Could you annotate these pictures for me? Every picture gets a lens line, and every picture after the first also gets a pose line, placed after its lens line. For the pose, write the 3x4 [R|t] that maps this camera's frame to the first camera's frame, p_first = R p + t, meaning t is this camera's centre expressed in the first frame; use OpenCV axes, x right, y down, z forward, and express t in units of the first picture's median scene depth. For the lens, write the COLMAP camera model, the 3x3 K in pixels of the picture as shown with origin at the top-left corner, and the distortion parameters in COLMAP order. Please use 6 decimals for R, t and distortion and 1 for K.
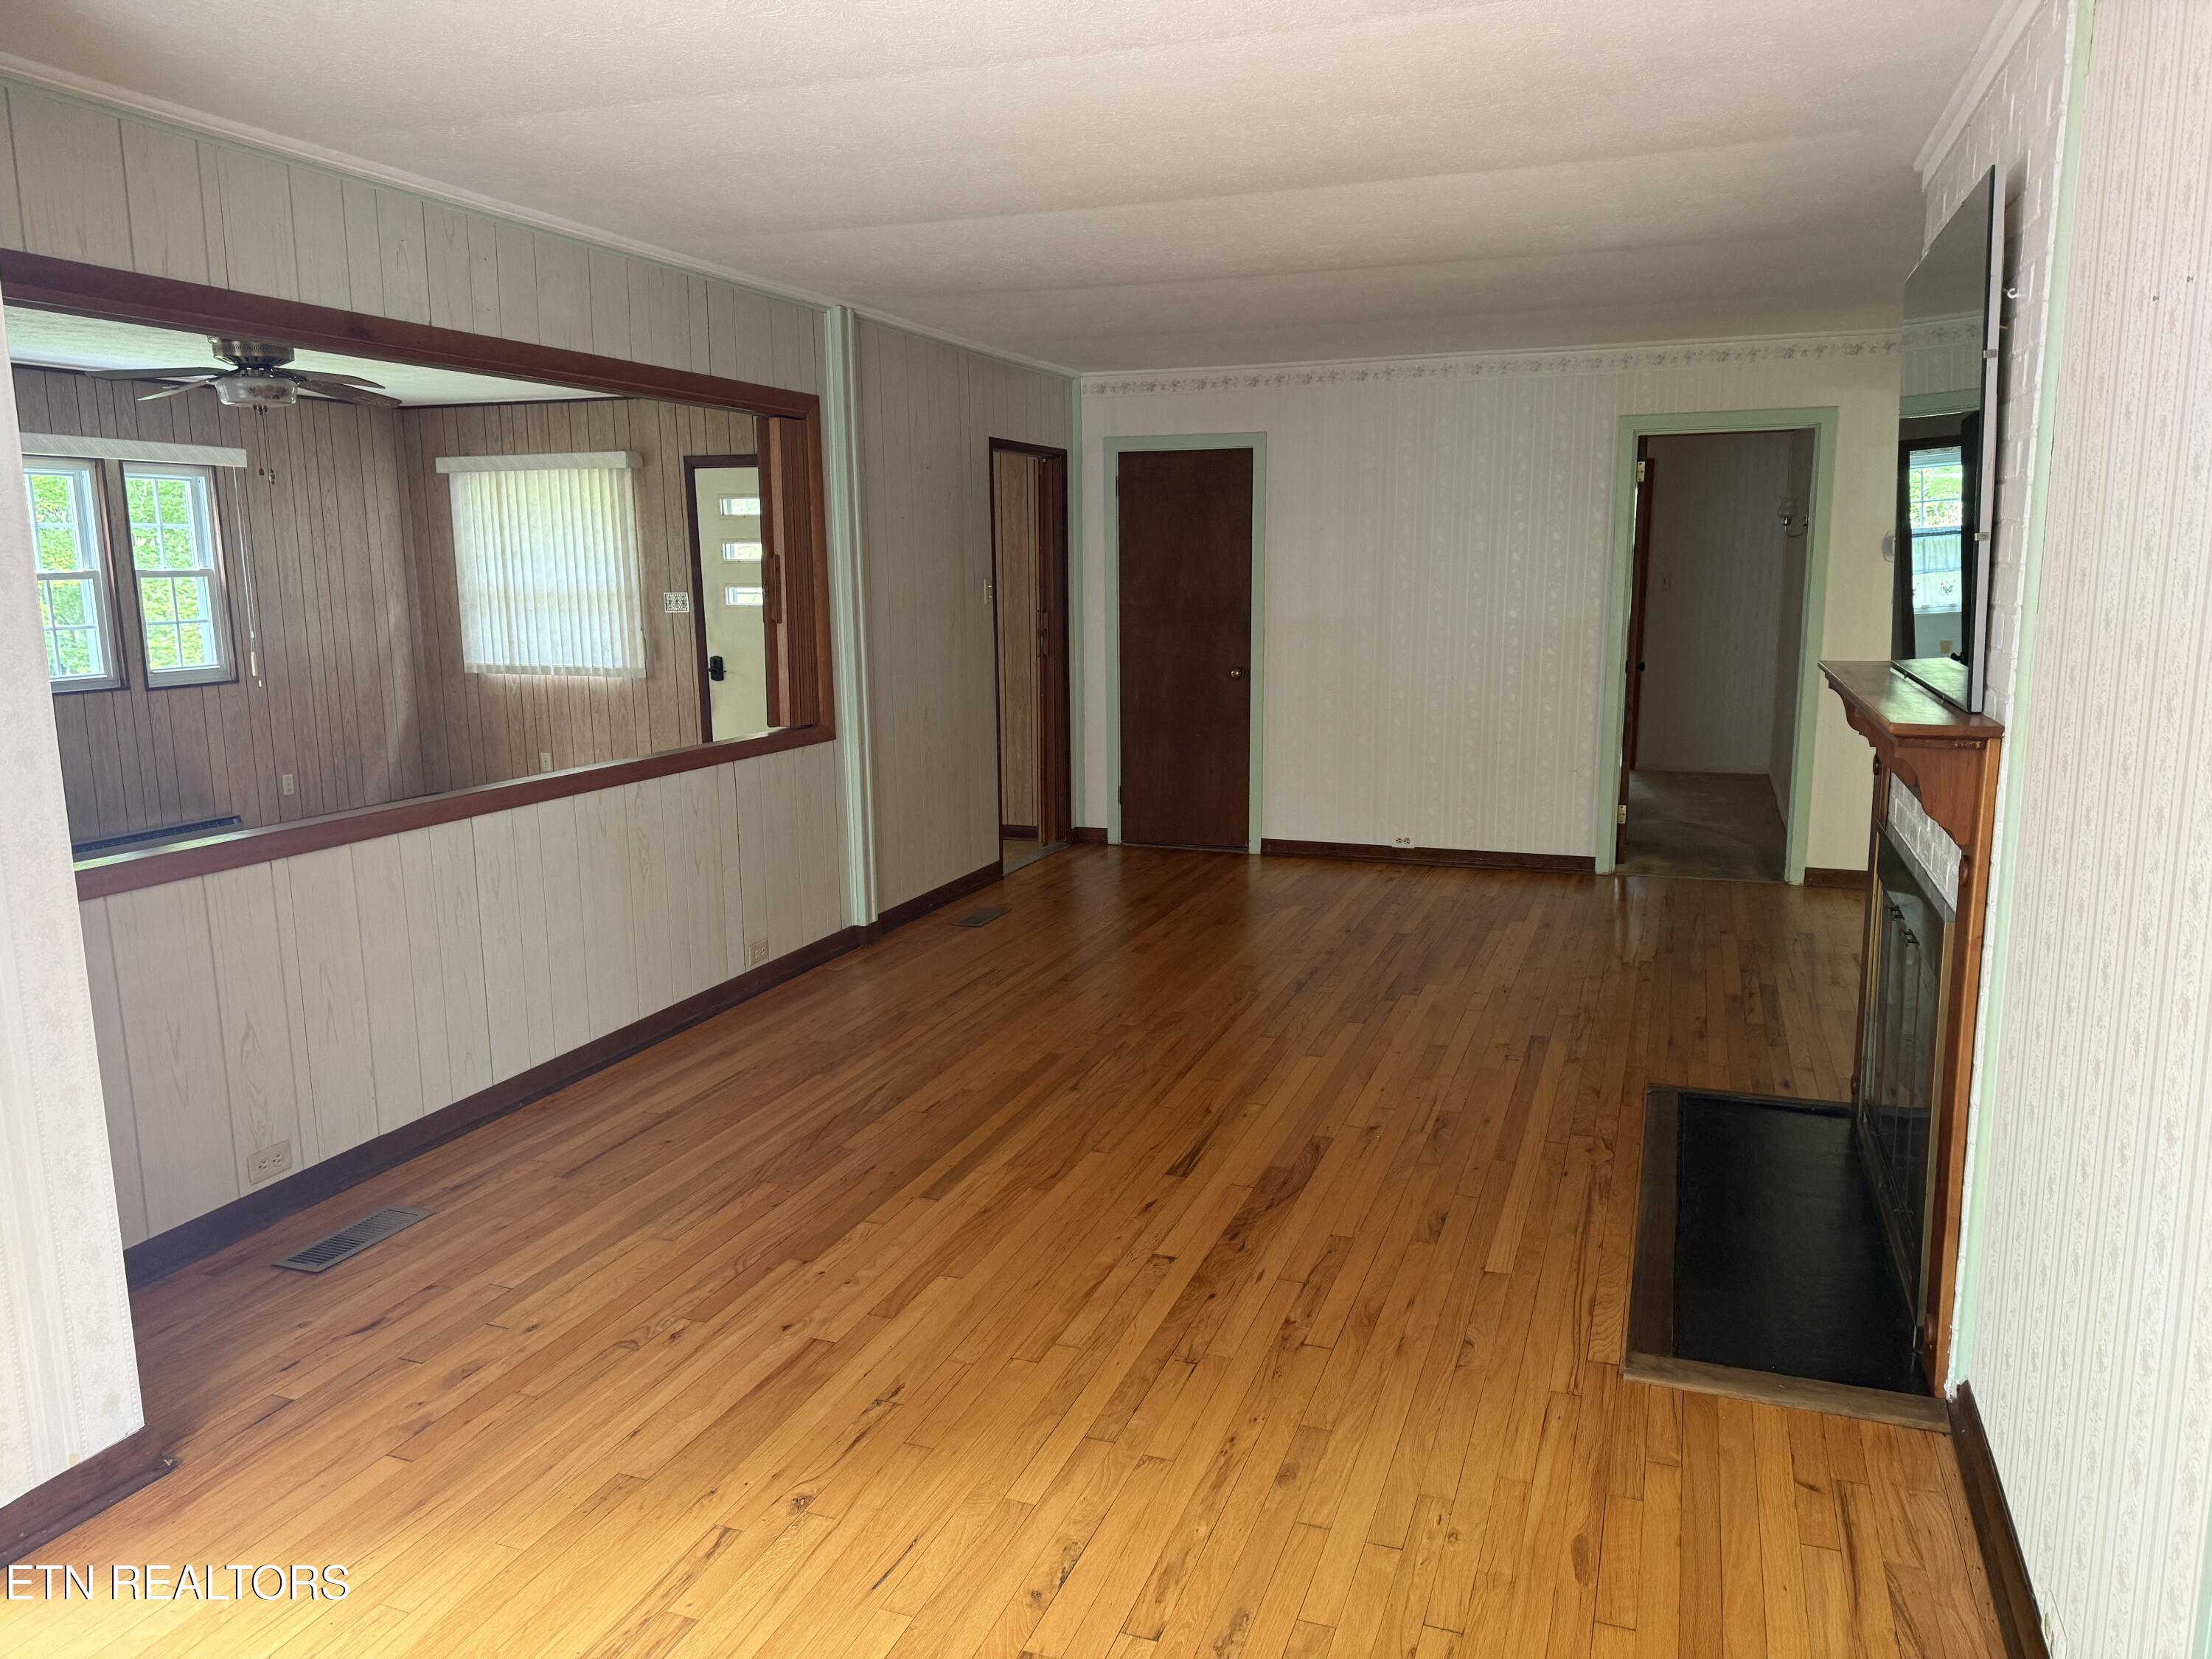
lens RADIAL K [[1571.7, 0, 1096.9], [0, 1571.7, 828.0], [0, 0, 1]] dist [0.026377, -0.019367]
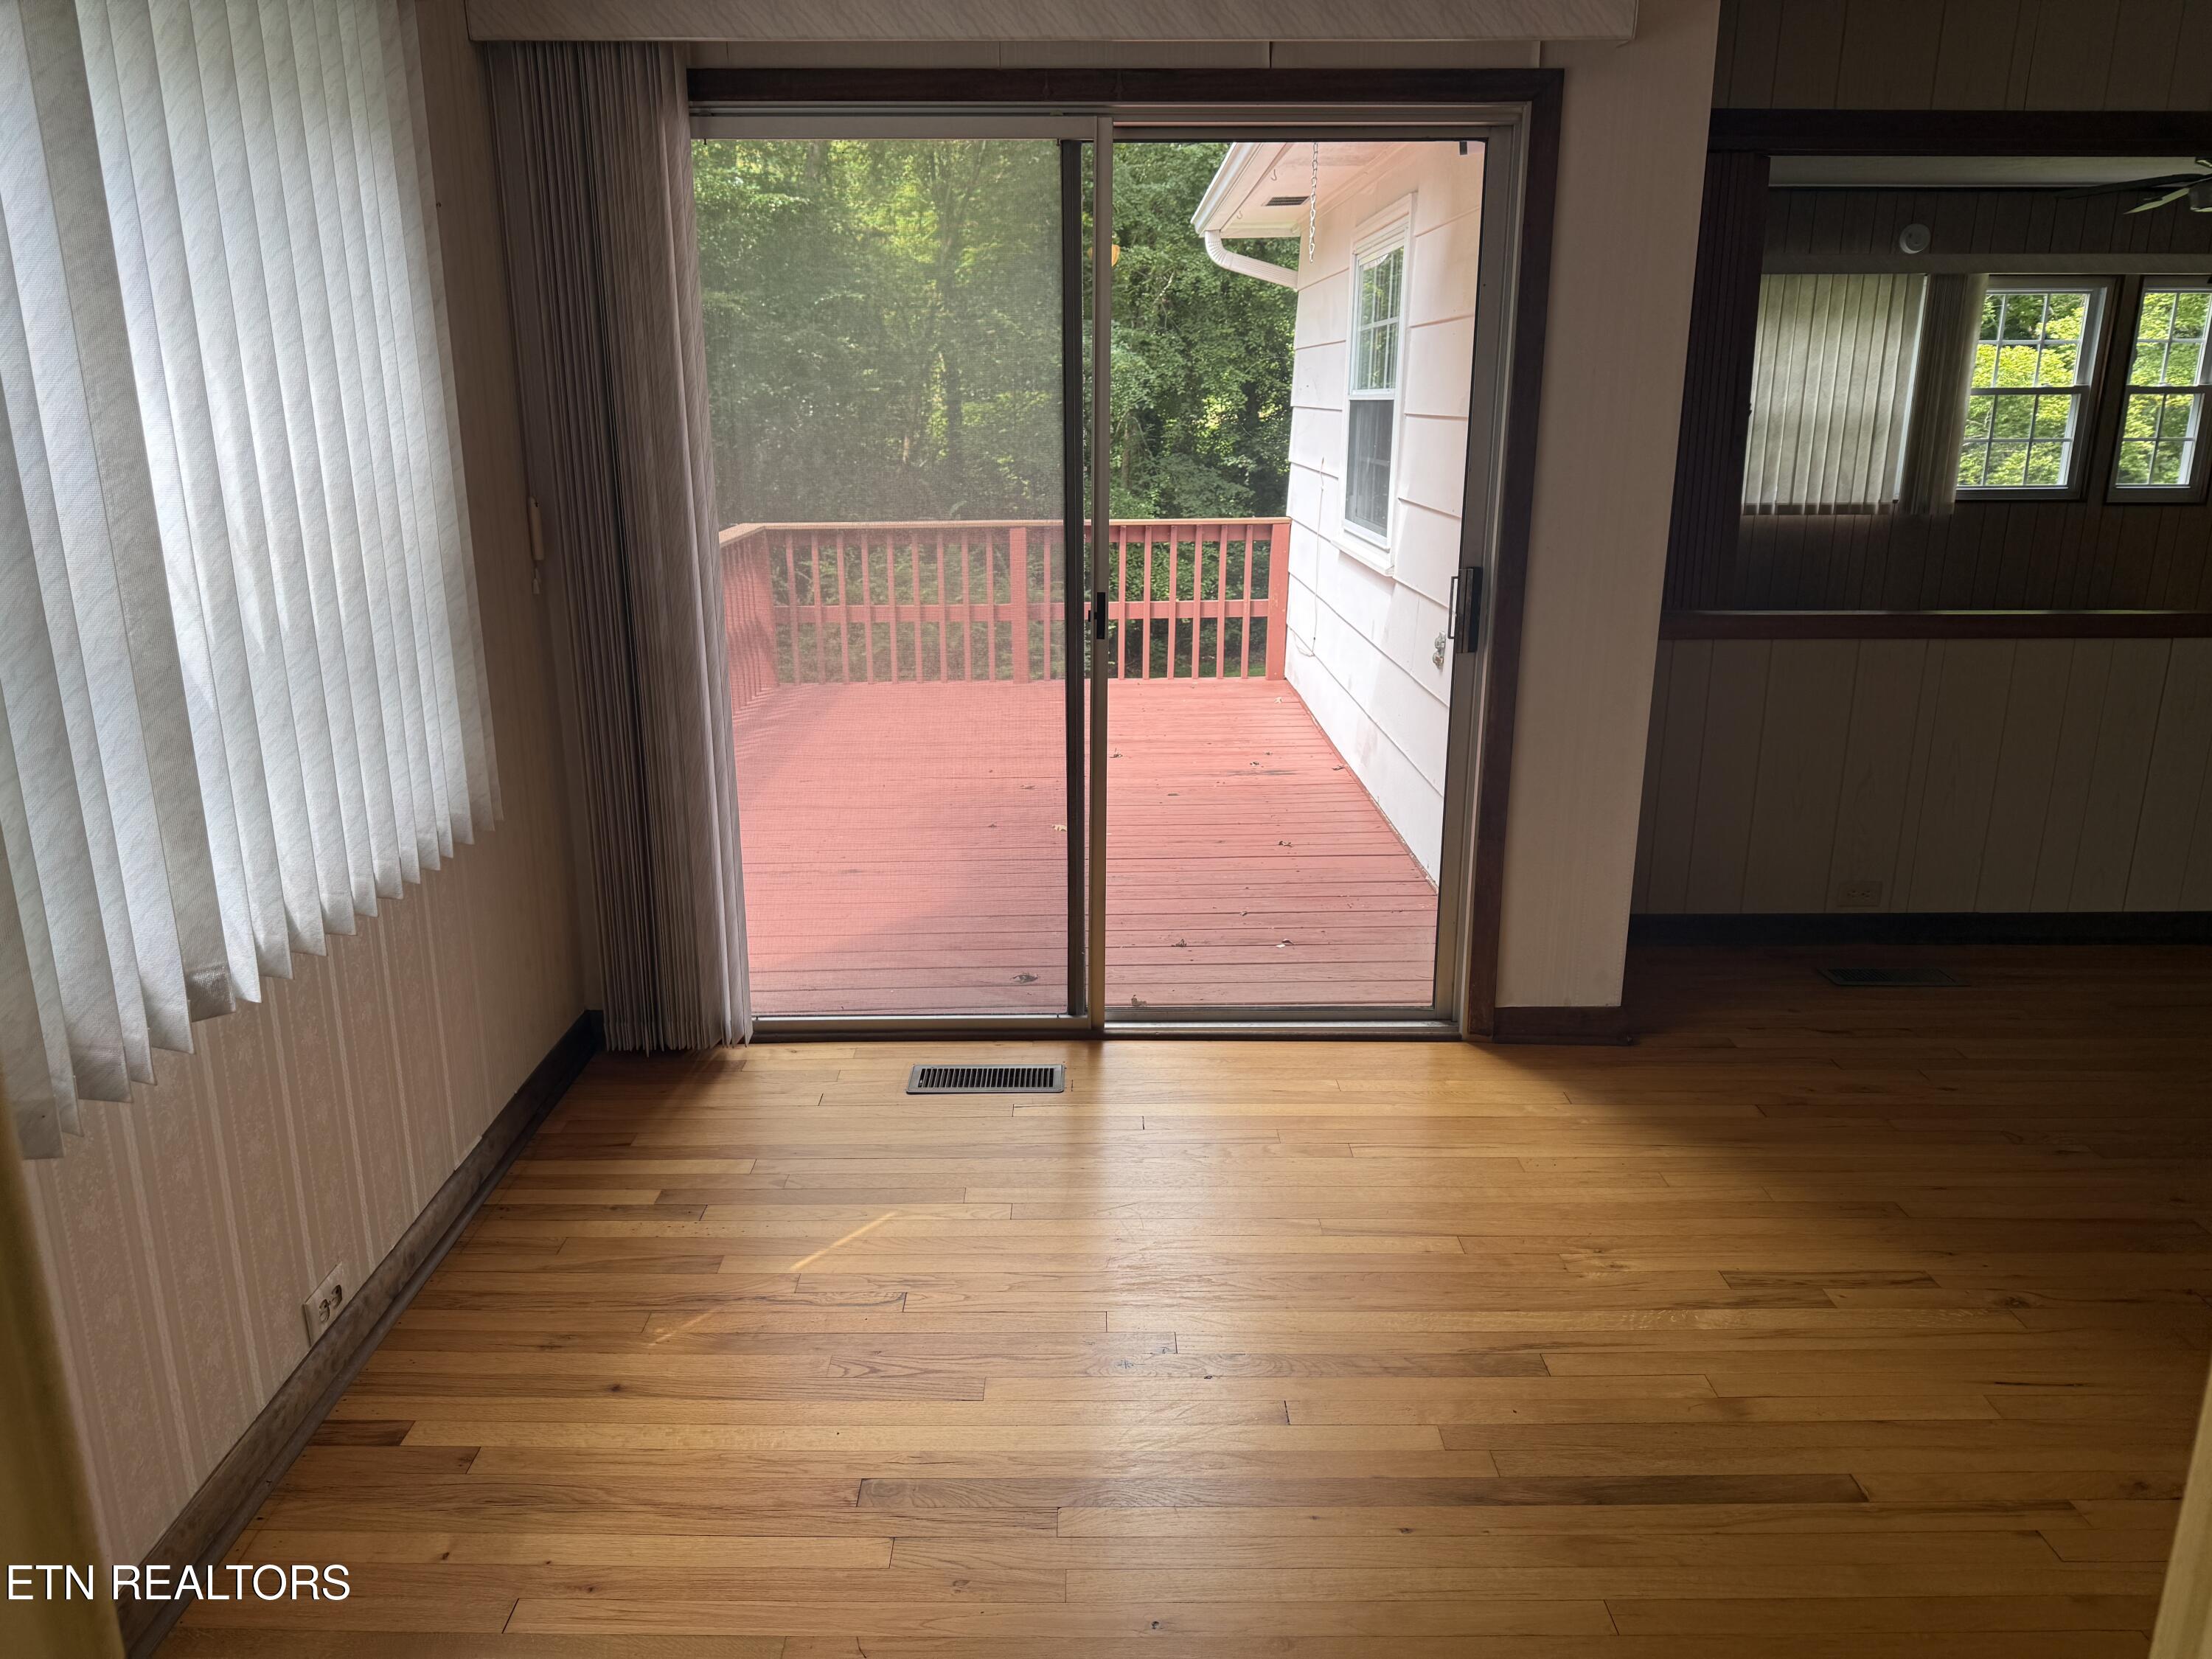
lens RADIAL K [[1571.7, 0, 1109.0], [0, 1571.7, 825.7], [0, 0, 1]] dist [0.026377, -0.019367]
pose [[0.363865, 0.257476, -0.895158, 0.369270], [-0.162570, 0.963840, 0.211150, 0.006287], [0.917155, 0.068696, 0.392565, 0.031630]]
